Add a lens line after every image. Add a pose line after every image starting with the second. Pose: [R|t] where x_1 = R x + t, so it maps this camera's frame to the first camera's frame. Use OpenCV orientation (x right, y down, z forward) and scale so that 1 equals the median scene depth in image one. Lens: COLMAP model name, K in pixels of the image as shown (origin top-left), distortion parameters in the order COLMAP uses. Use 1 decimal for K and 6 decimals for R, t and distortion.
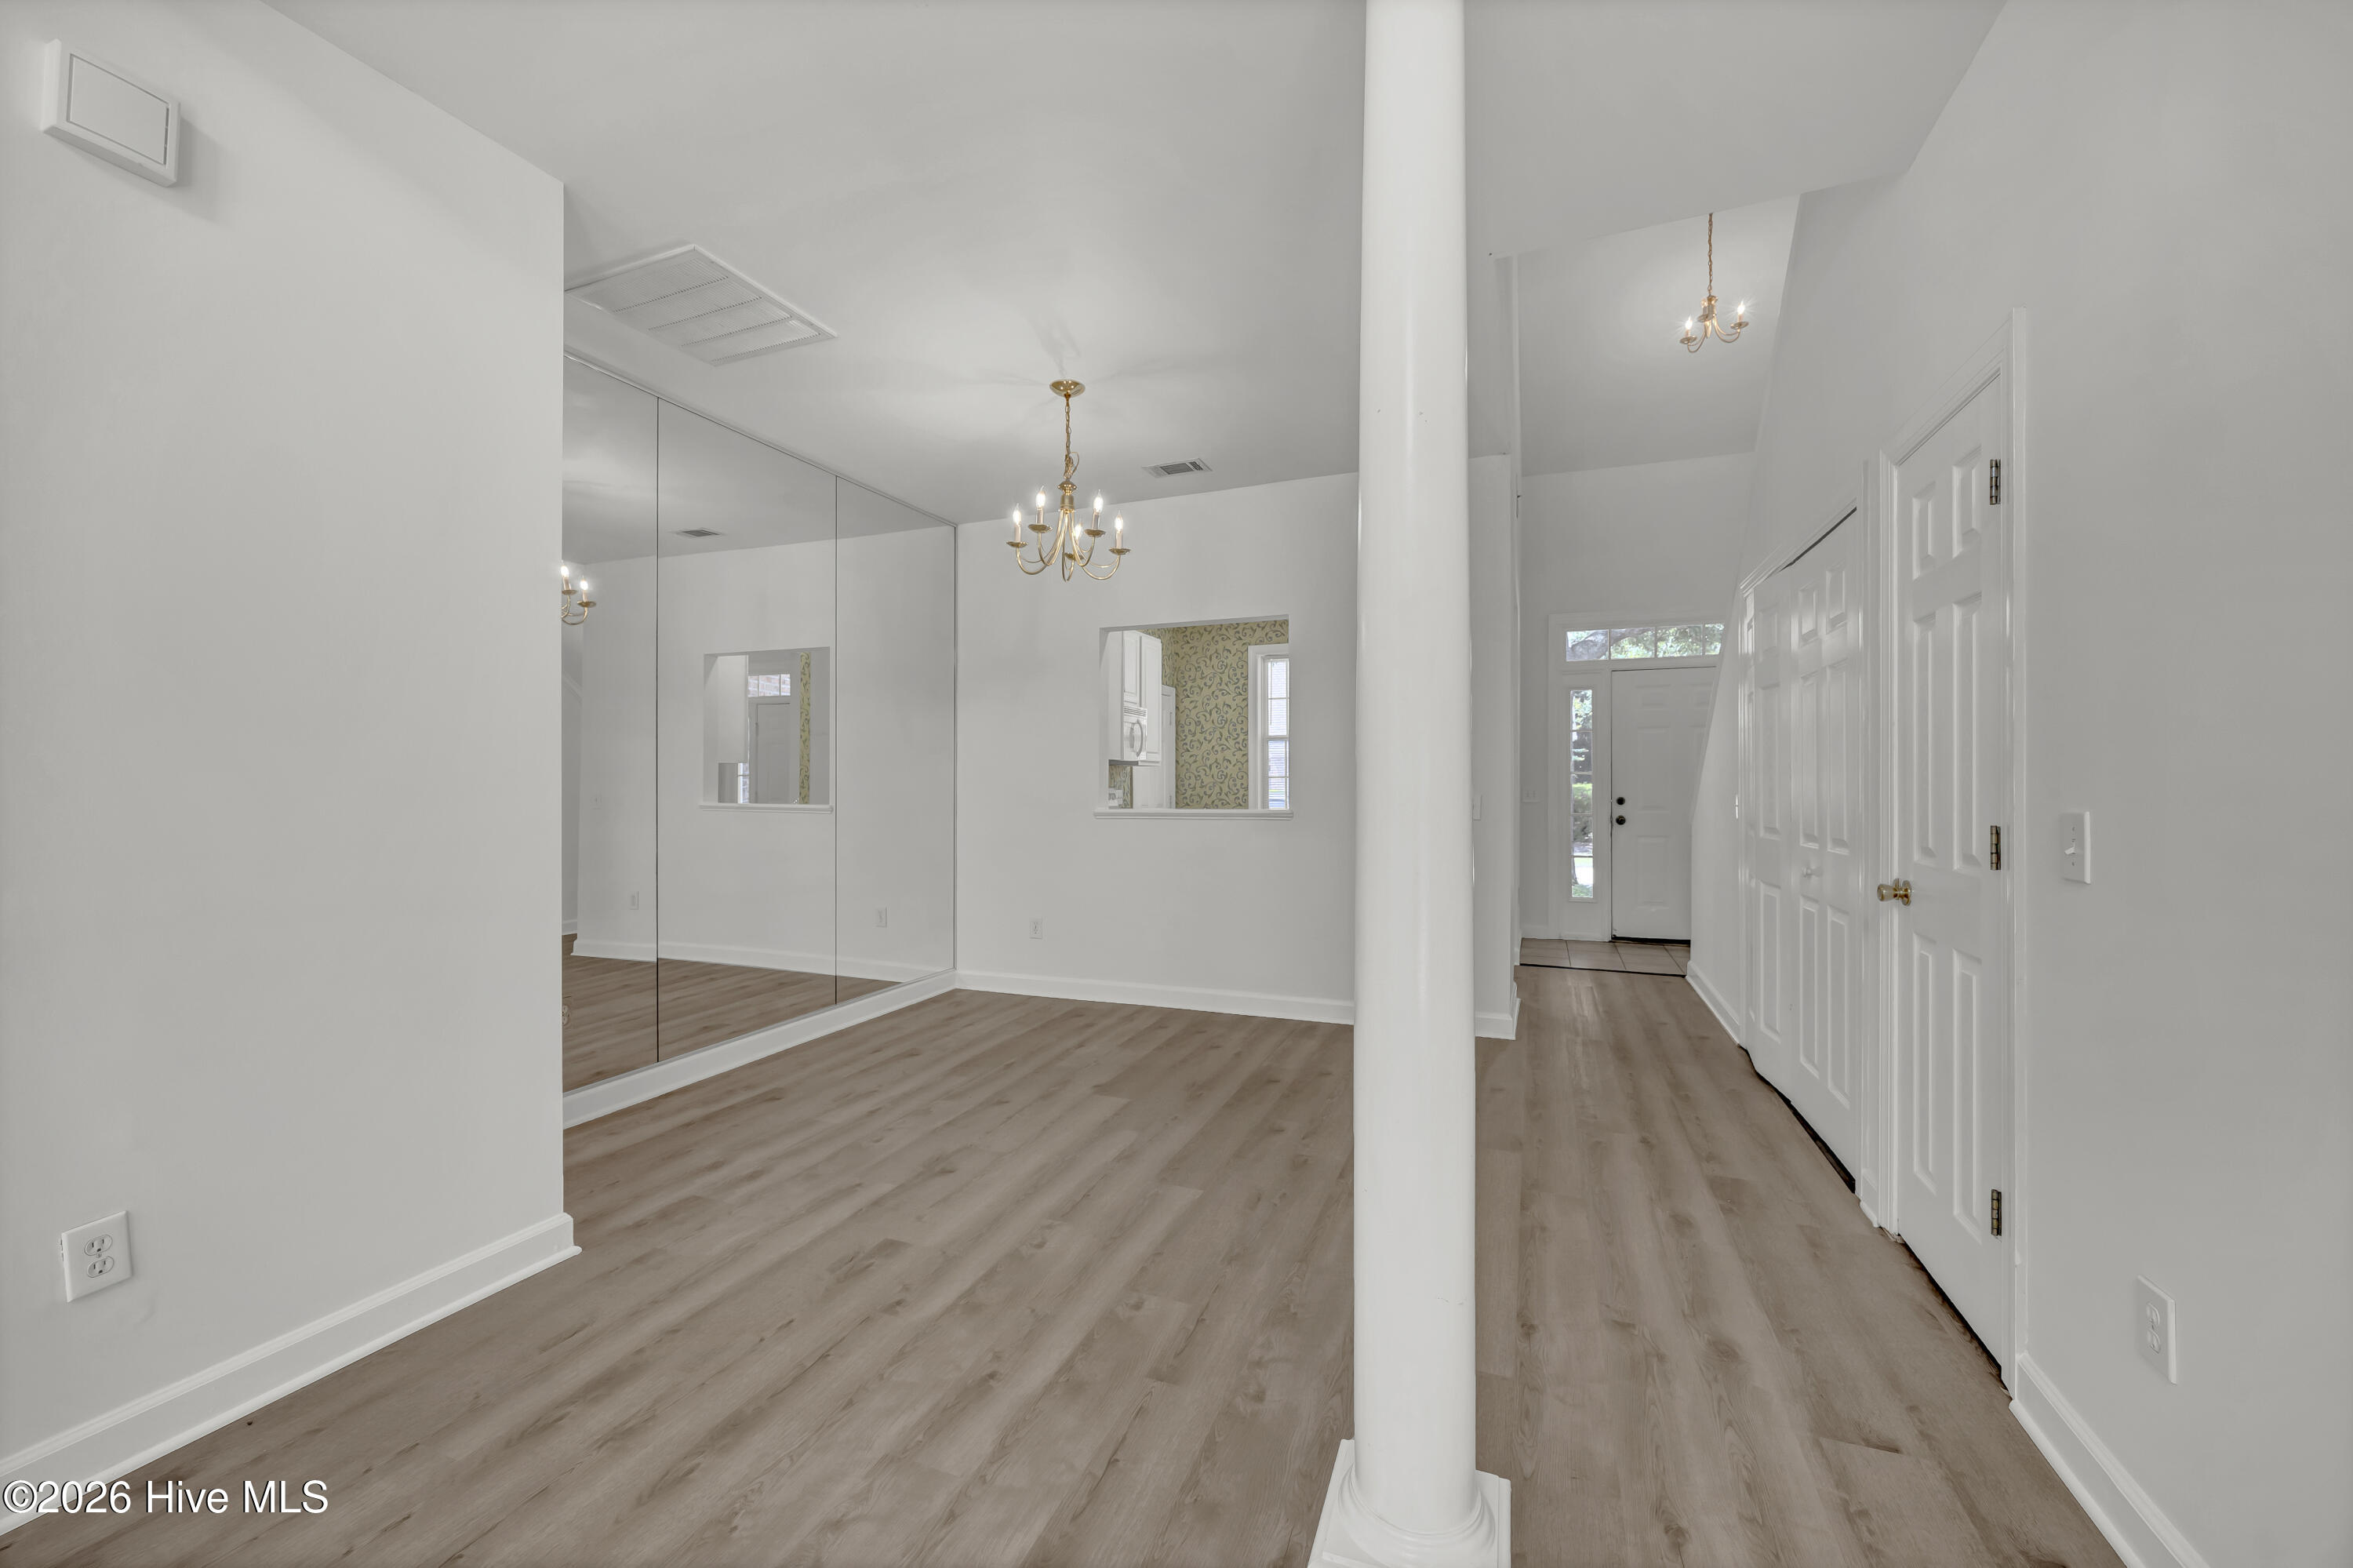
lens RADIAL K [[898.7, 0, 1186.5], [0, 898.7, 780.5], [0, 0, 1]] dist [-0.000316, -0.000140]
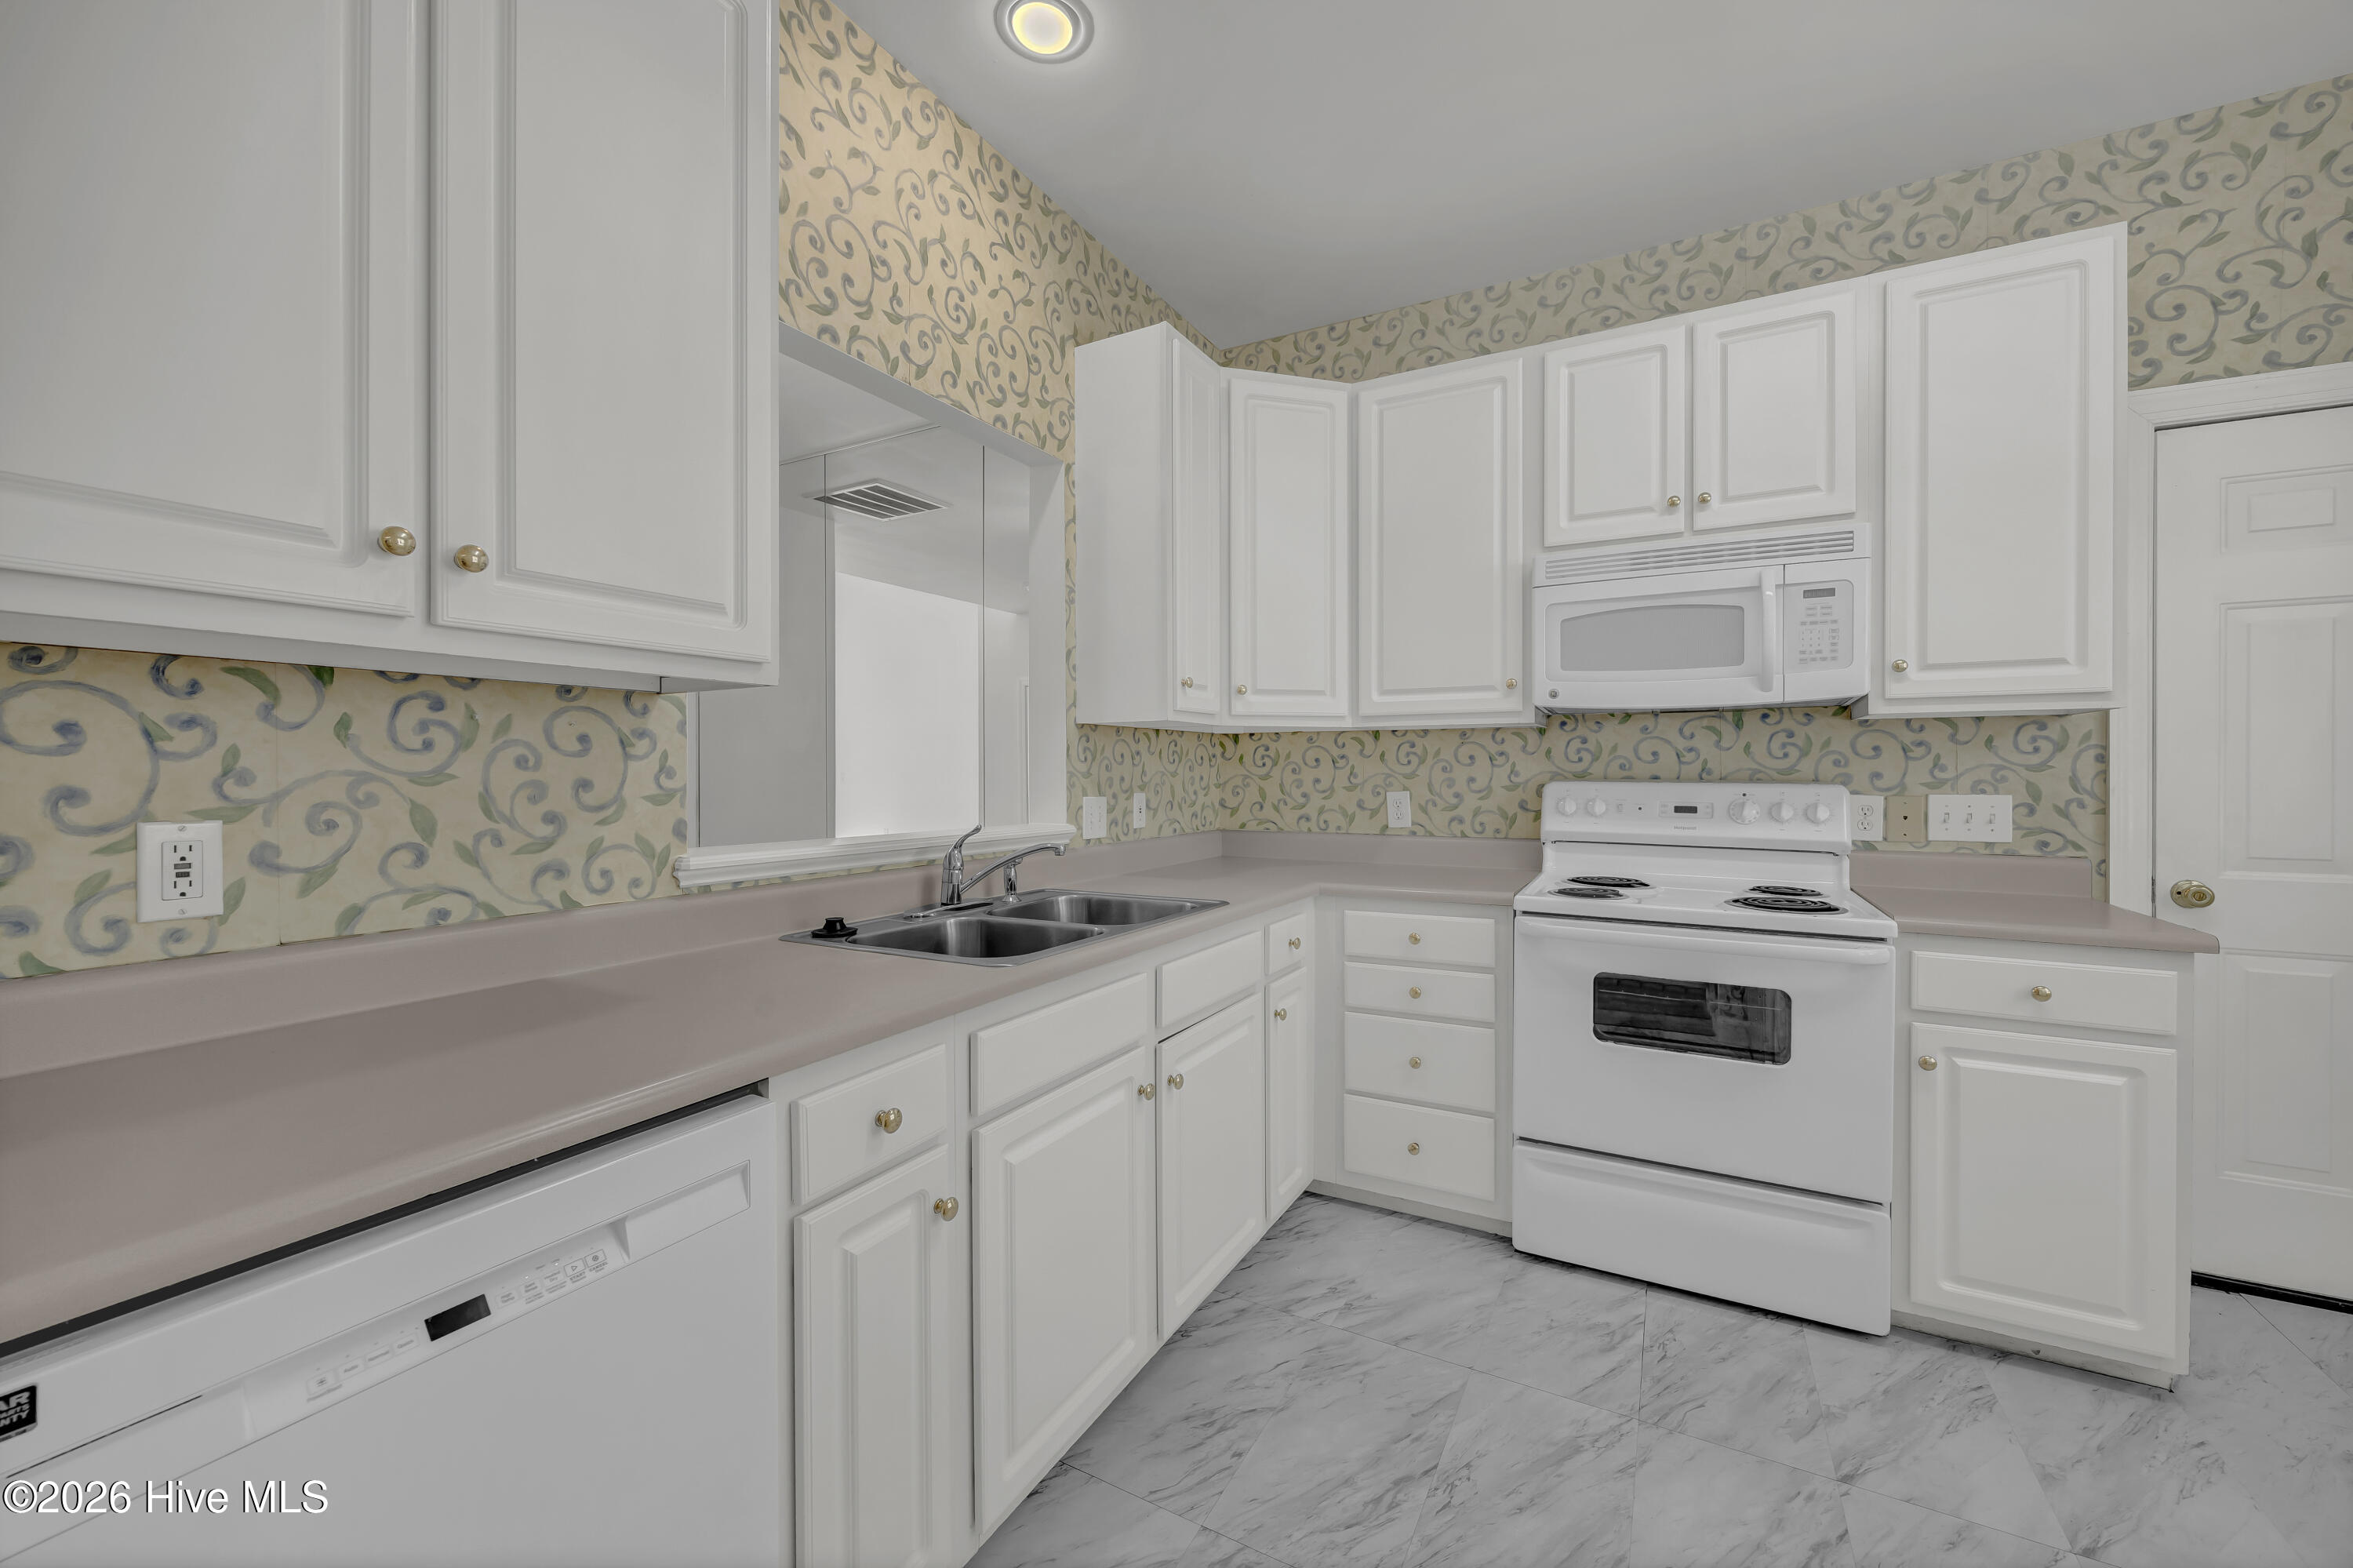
lens RADIAL K [[910.7, 0, 1185.2], [0, 910.7, 777.4], [0, 0, 1]] dist [-0.003152, -0.000167]
pose [[-0.124497, 0.008585, -0.992183, 0.584513], [0.003592, 0.999960, 0.008202, 0.001798], [0.992214, -0.002543, -0.124523, 1.655564]]
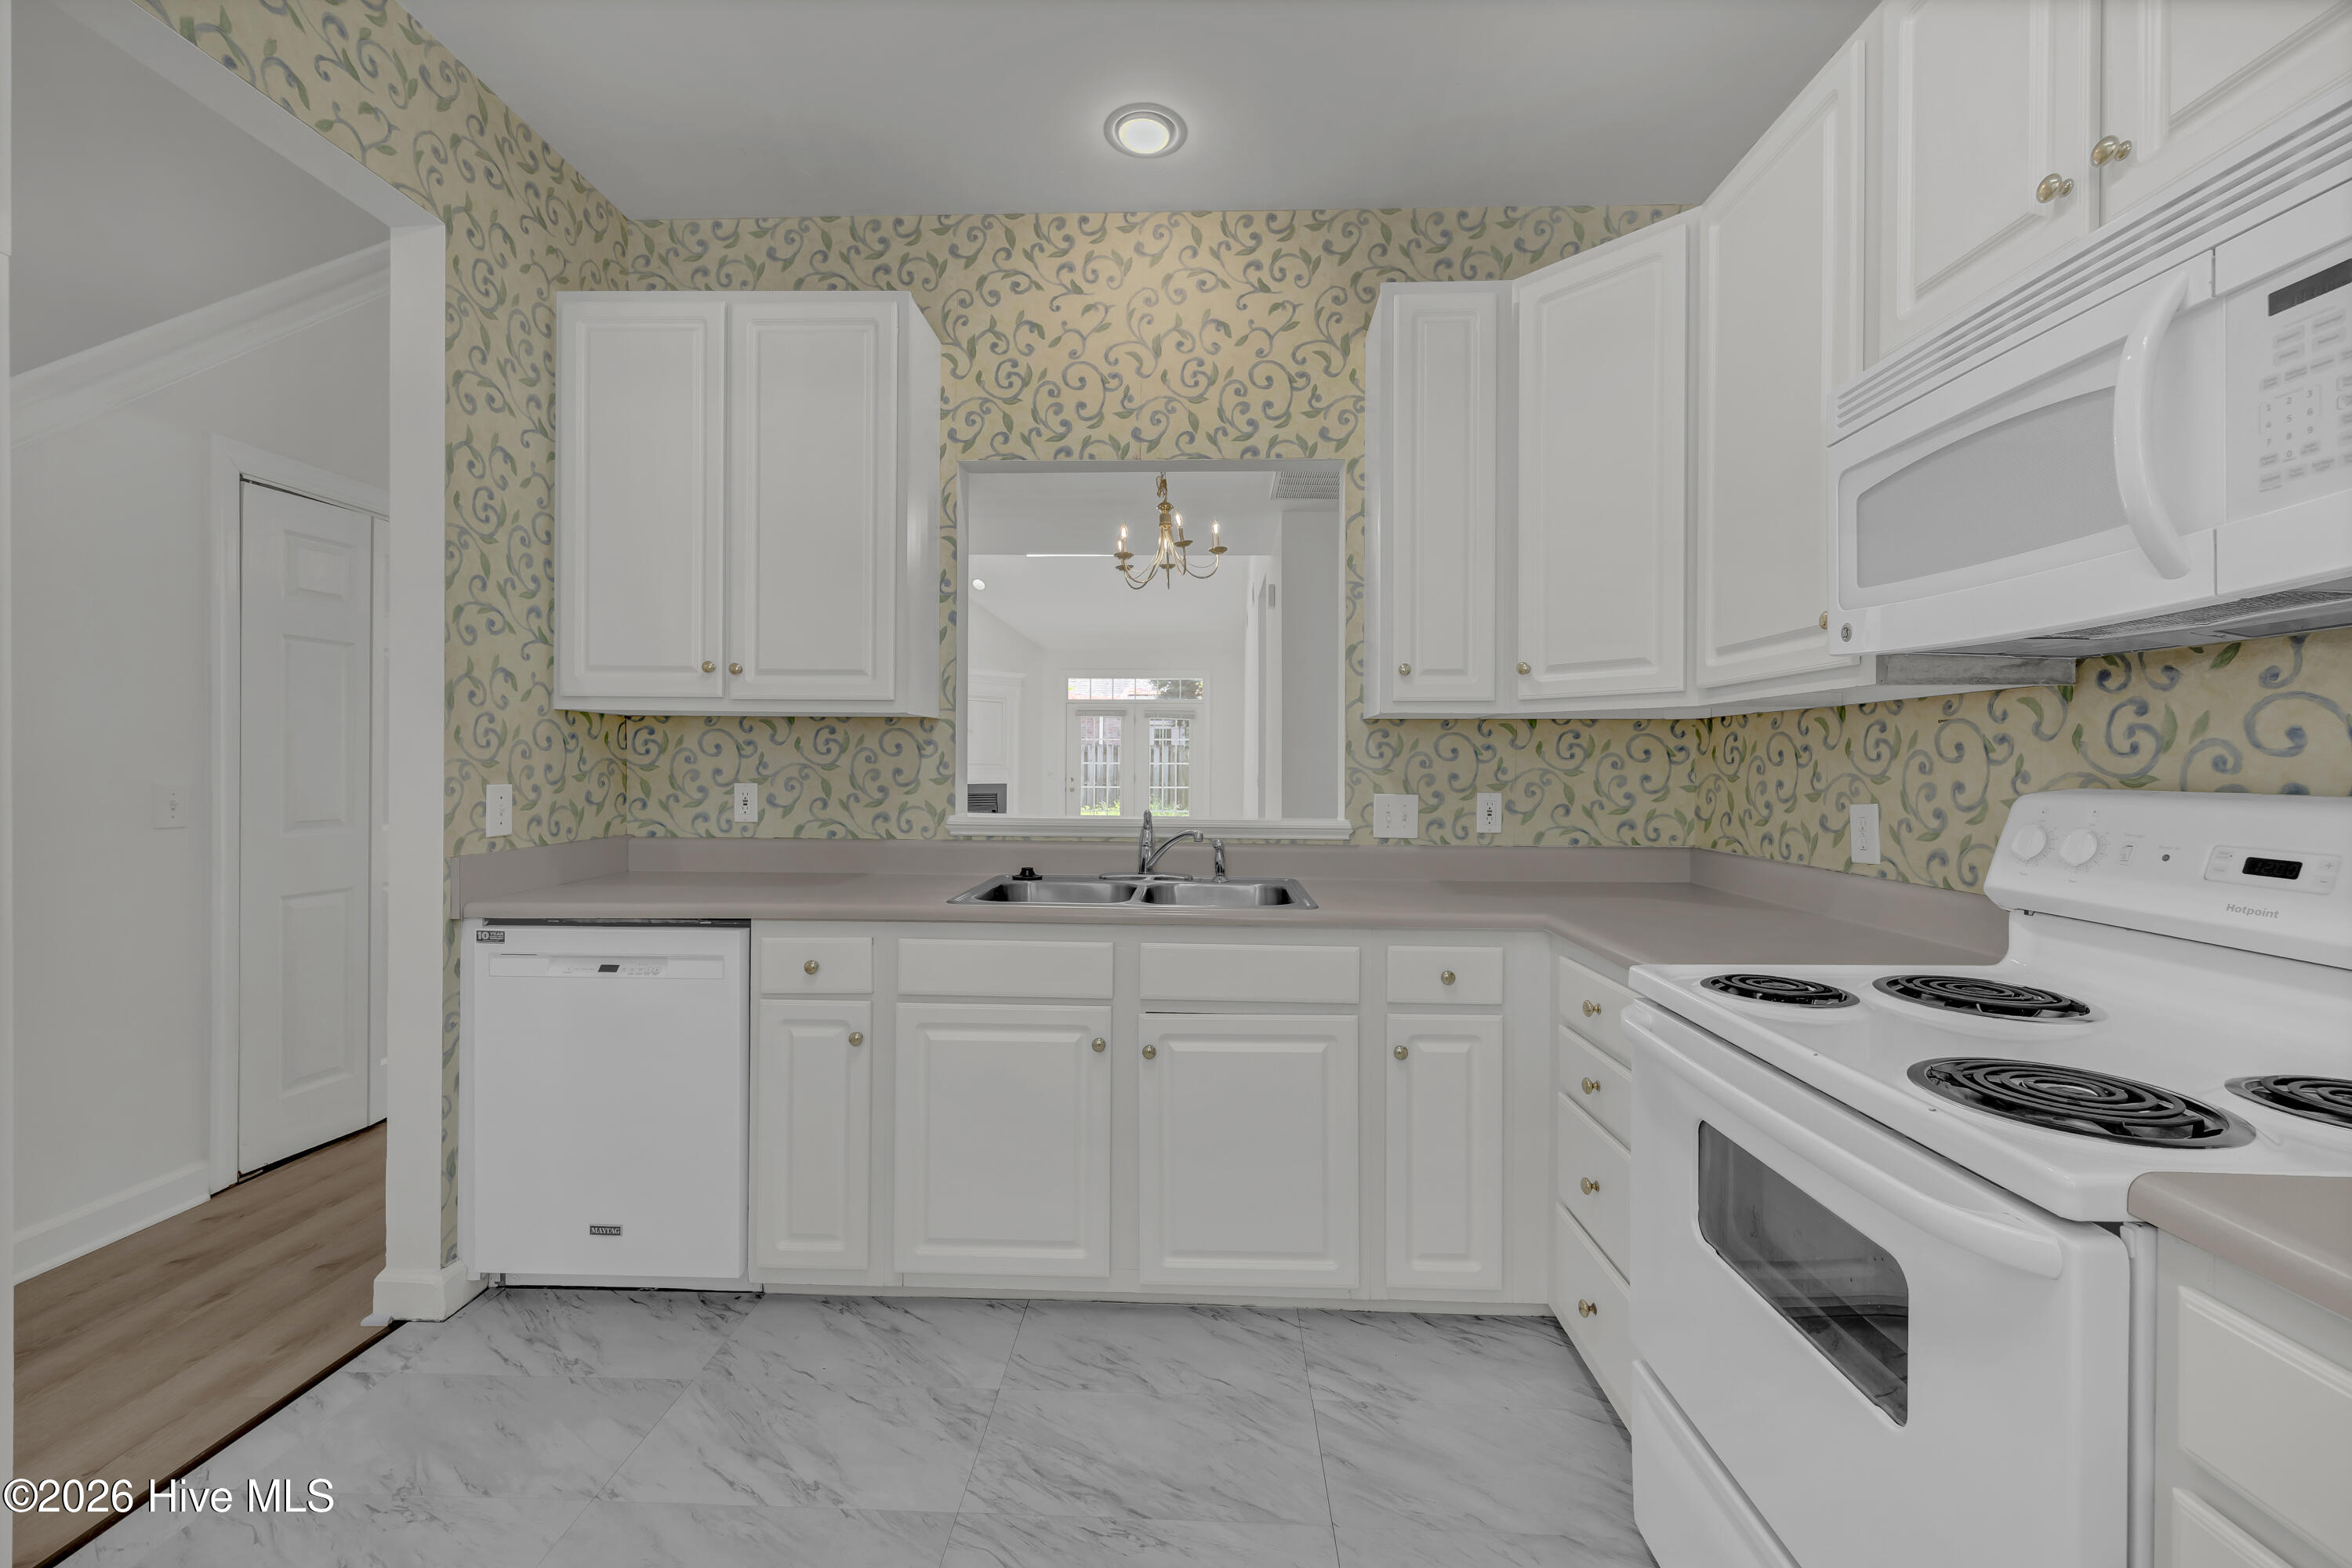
lens RADIAL K [[947.1, 0, 1176.6], [0, 947.1, 769.2], [0, 0, 1]] dist [0.005401, -0.000537]
pose [[-0.941379, -0.003293, -0.337336, 0.243086], [-0.004136, 0.999990, 0.001778, 0.003484], [0.337327, 0.003069, -0.941383, 2.160897]]
